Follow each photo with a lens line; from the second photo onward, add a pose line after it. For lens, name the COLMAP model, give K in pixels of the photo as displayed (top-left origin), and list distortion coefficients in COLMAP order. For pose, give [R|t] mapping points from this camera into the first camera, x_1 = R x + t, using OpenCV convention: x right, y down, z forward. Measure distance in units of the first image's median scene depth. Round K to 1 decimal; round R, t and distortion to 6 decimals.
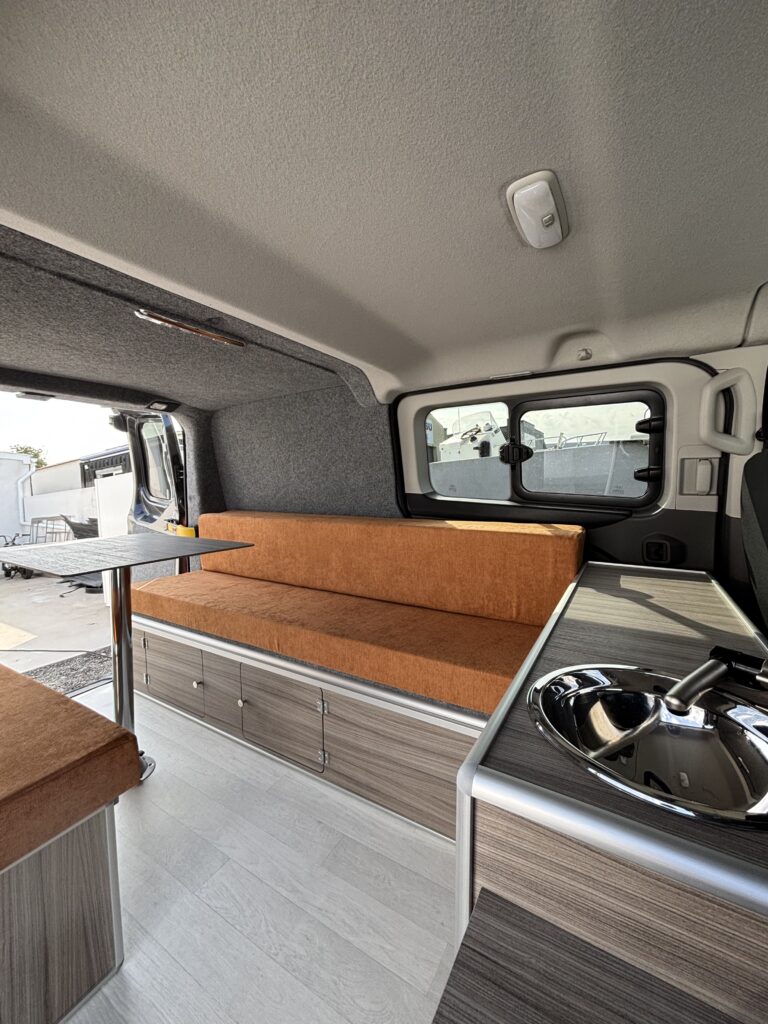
lens RADIAL K [[410.6, 0, 381.7], [0, 410.6, 508.7], [0, 0, 1]] dist [0.001336, -0.000317]
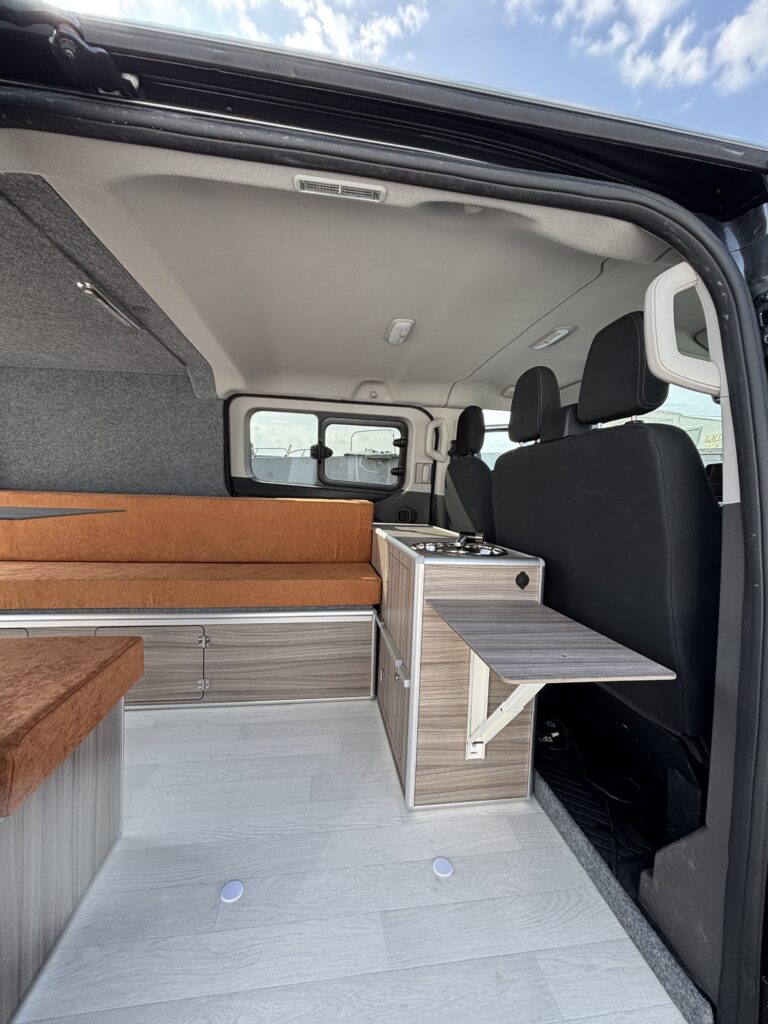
lens RADIAL K [[410.6, 0, 381.7], [0, 410.6, 508.7], [0, 0, 1]] dist [0.001336, -0.000317]
pose [[0.769022, 0.013583, 0.639078, -0.463260], [0.001949, 0.999720, -0.023593, 0.105489], [-0.639219, 0.019389, 0.768780, -0.243377]]
